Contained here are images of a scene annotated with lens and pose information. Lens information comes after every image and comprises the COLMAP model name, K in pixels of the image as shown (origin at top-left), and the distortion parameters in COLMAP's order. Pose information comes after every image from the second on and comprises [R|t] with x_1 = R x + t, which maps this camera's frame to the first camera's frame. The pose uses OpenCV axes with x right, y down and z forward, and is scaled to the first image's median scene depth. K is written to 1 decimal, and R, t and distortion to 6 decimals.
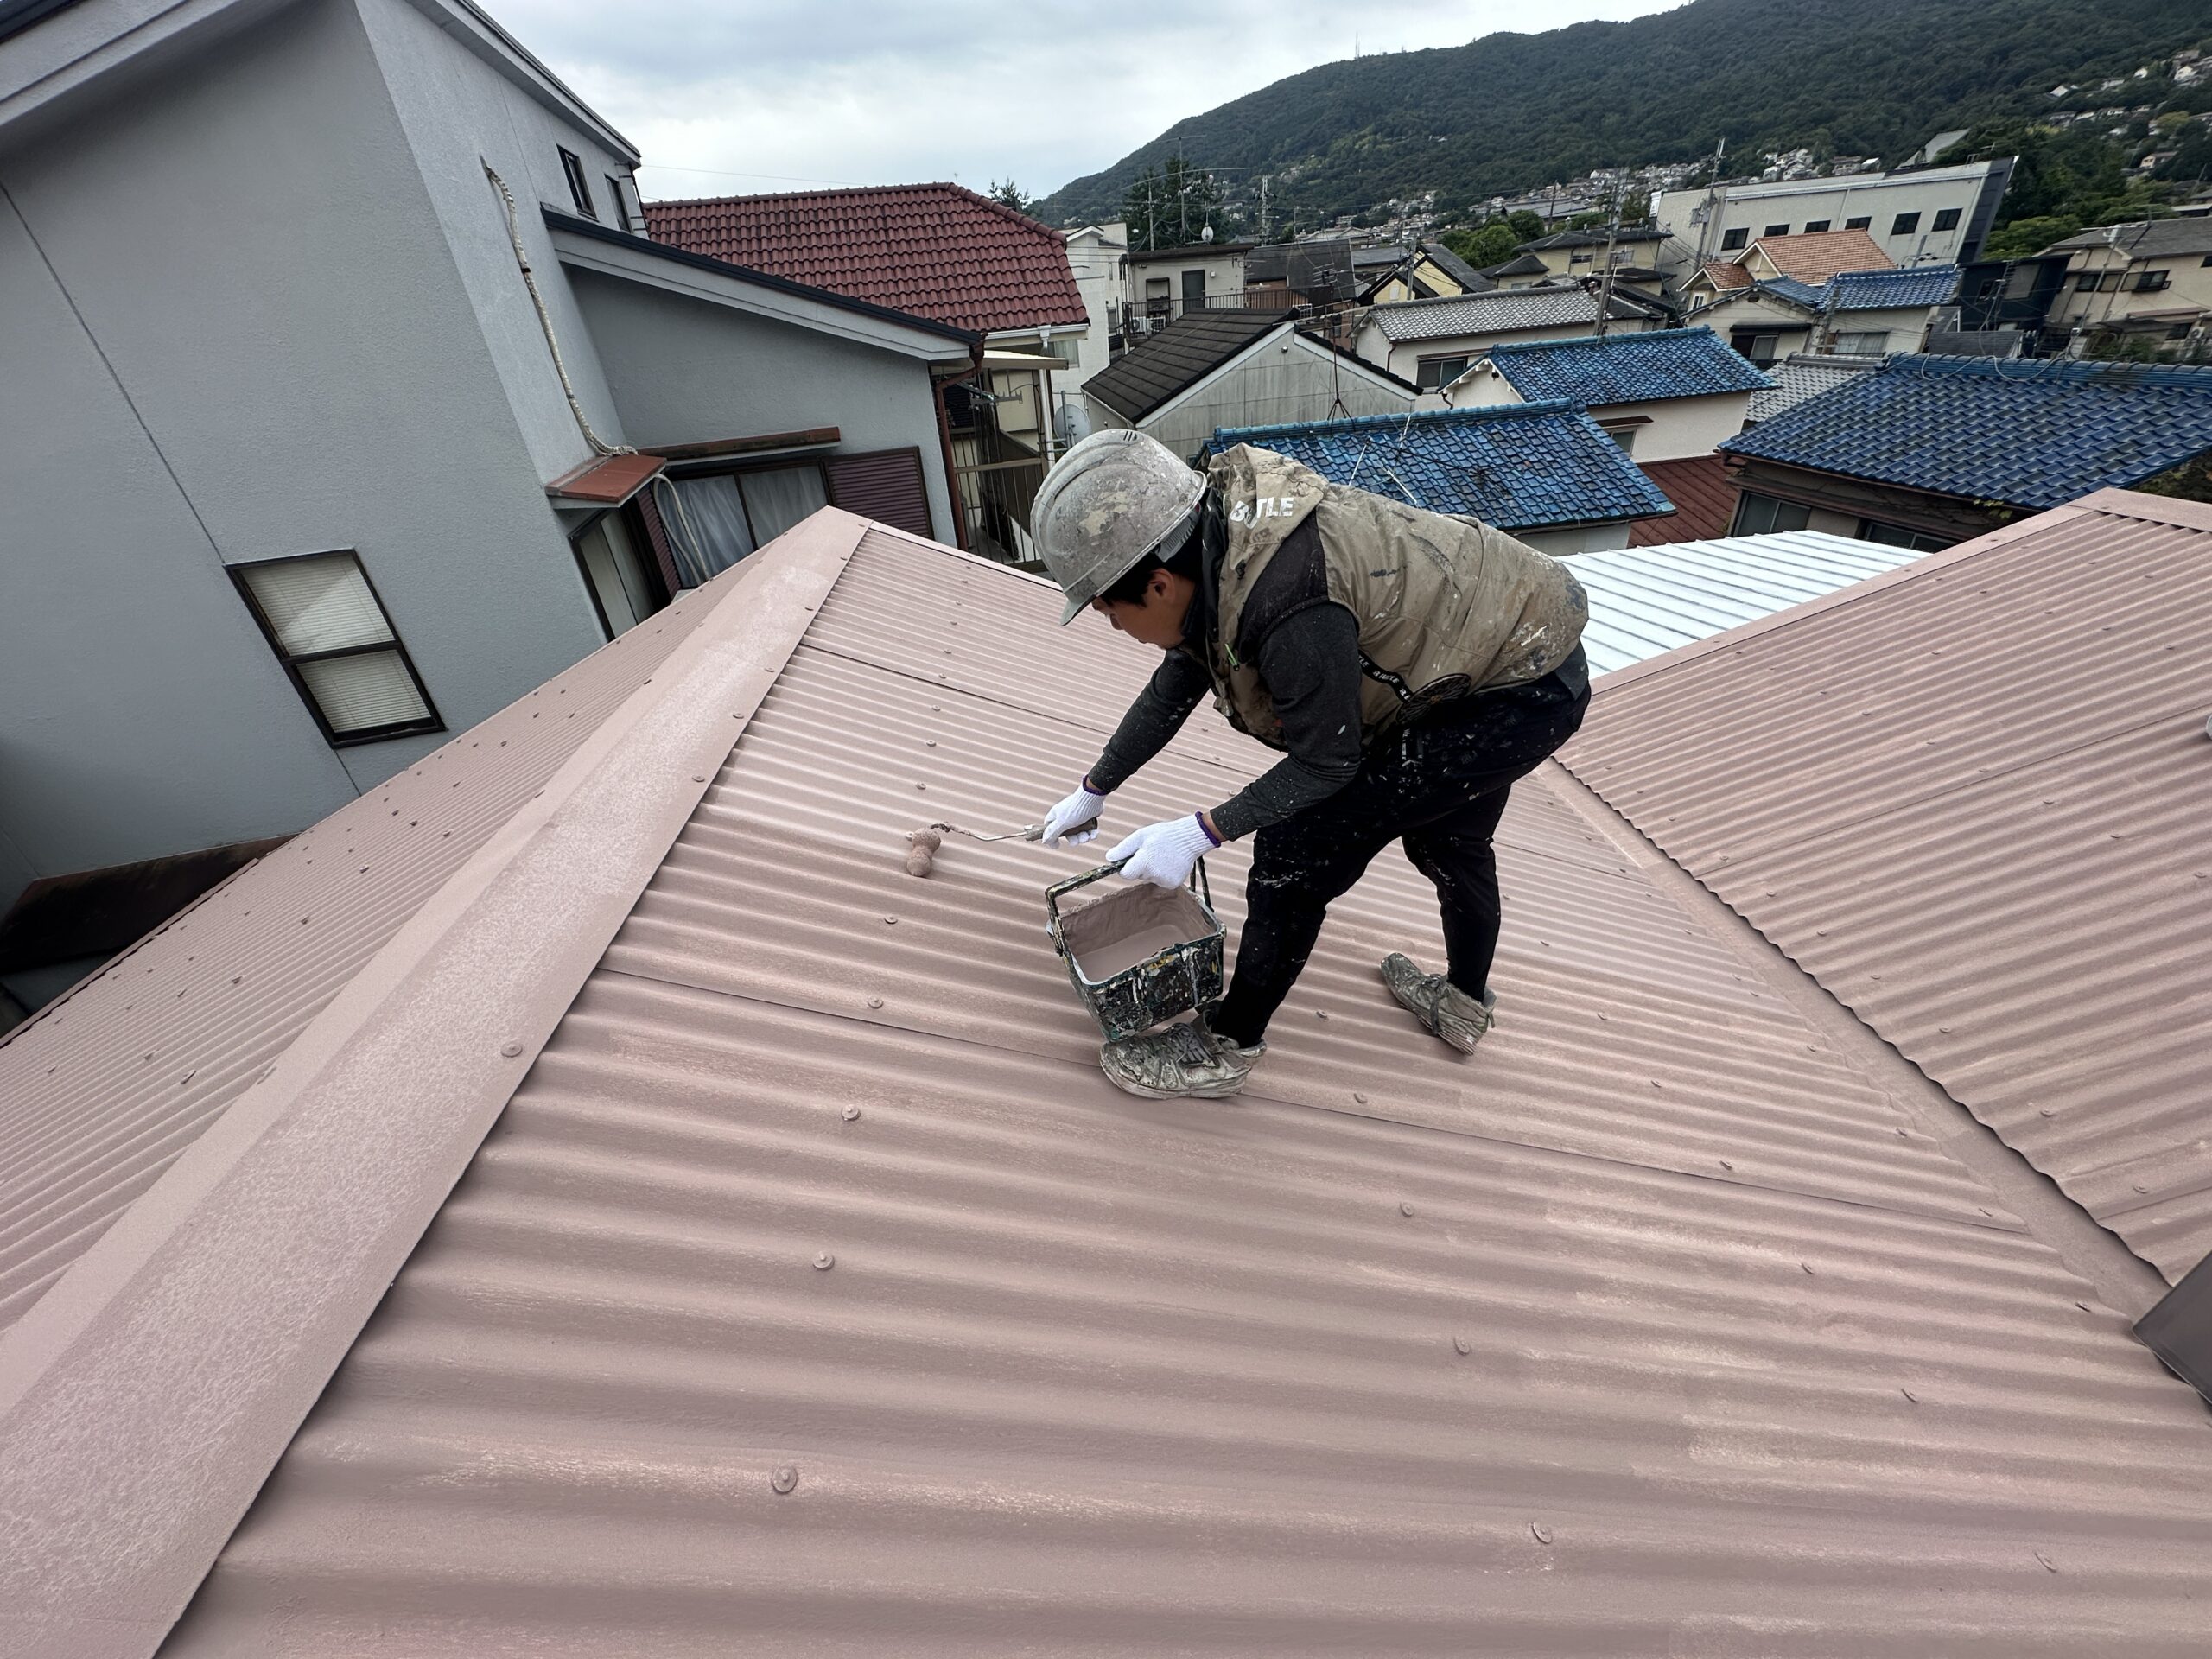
lens RADIAL K [[881.7, 0, 1106.0], [0, 881.7, 829.5], [0, 0, 1]] dist [-0.002541, -0.000563]
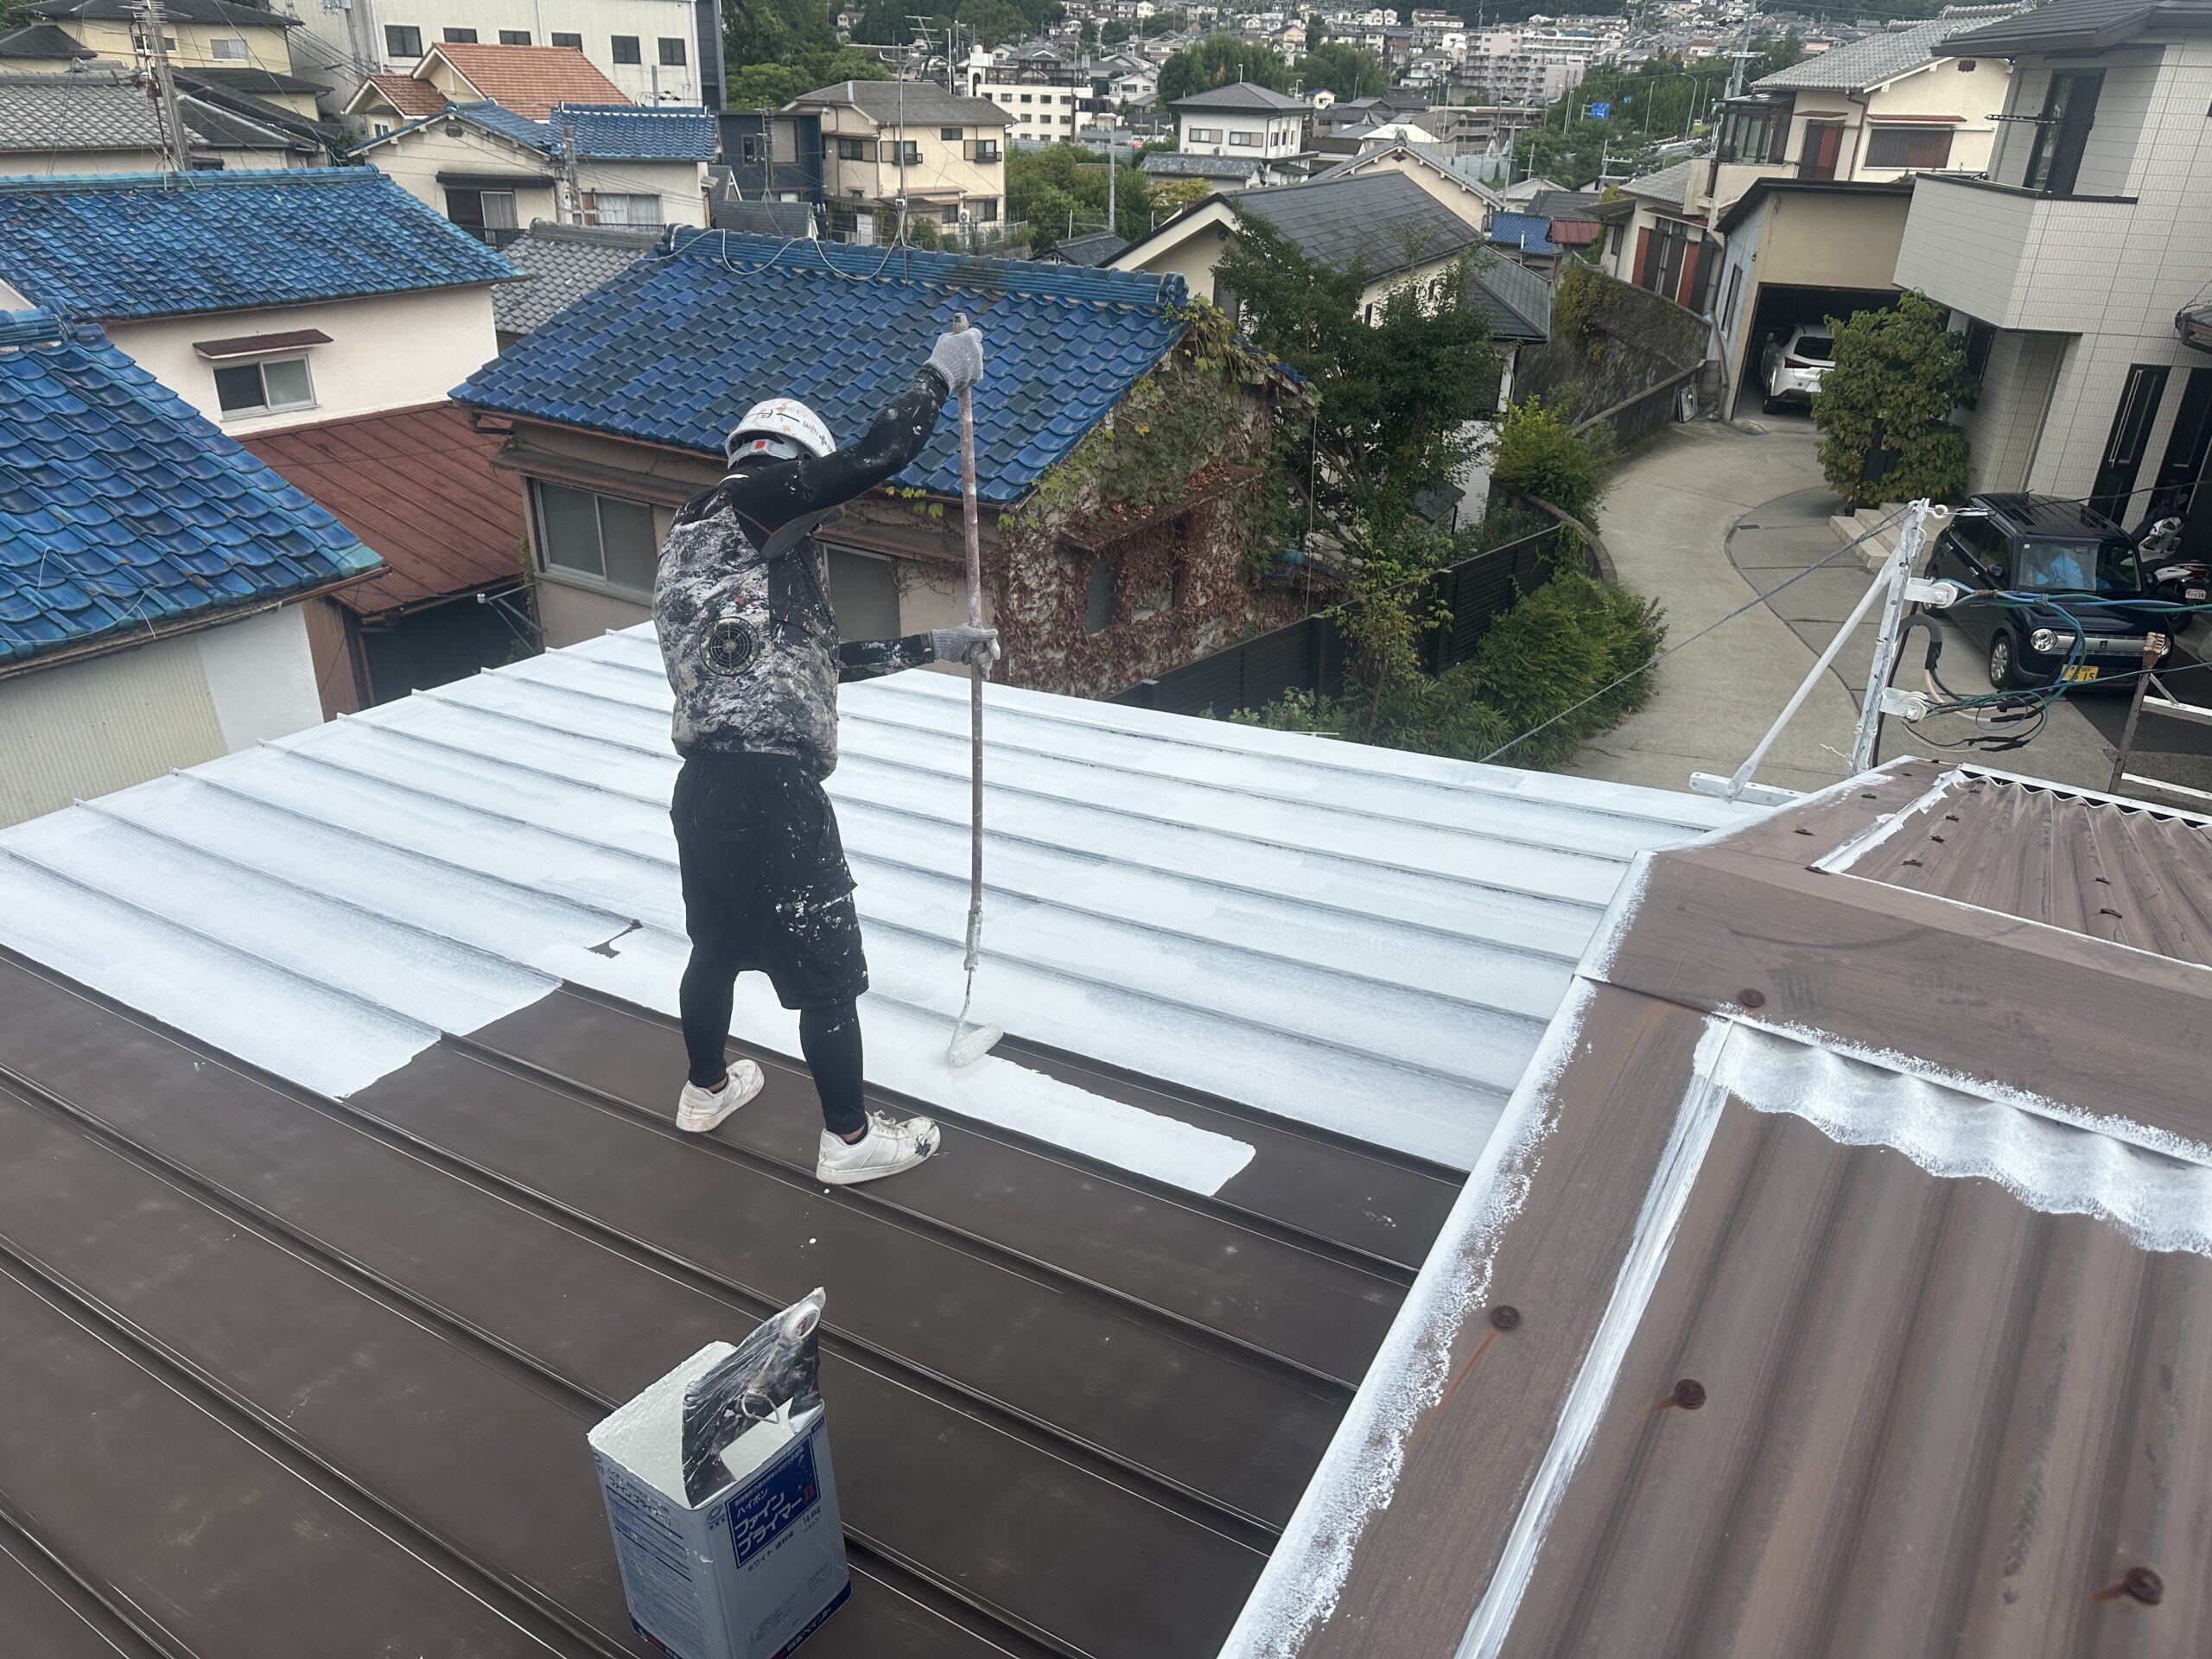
lens RADIAL K [[1513.1, 0, 1106.0], [0, 1513.1, 829.5], [0, 0, 1]] dist [0.048735, -0.068749]
pose [[0.603130, -0.260798, 0.753803, 0.078177], [0.341766, 0.938389, 0.051209, -0.046627], [-0.720715, 0.226739, 0.655102, 0.085212]]
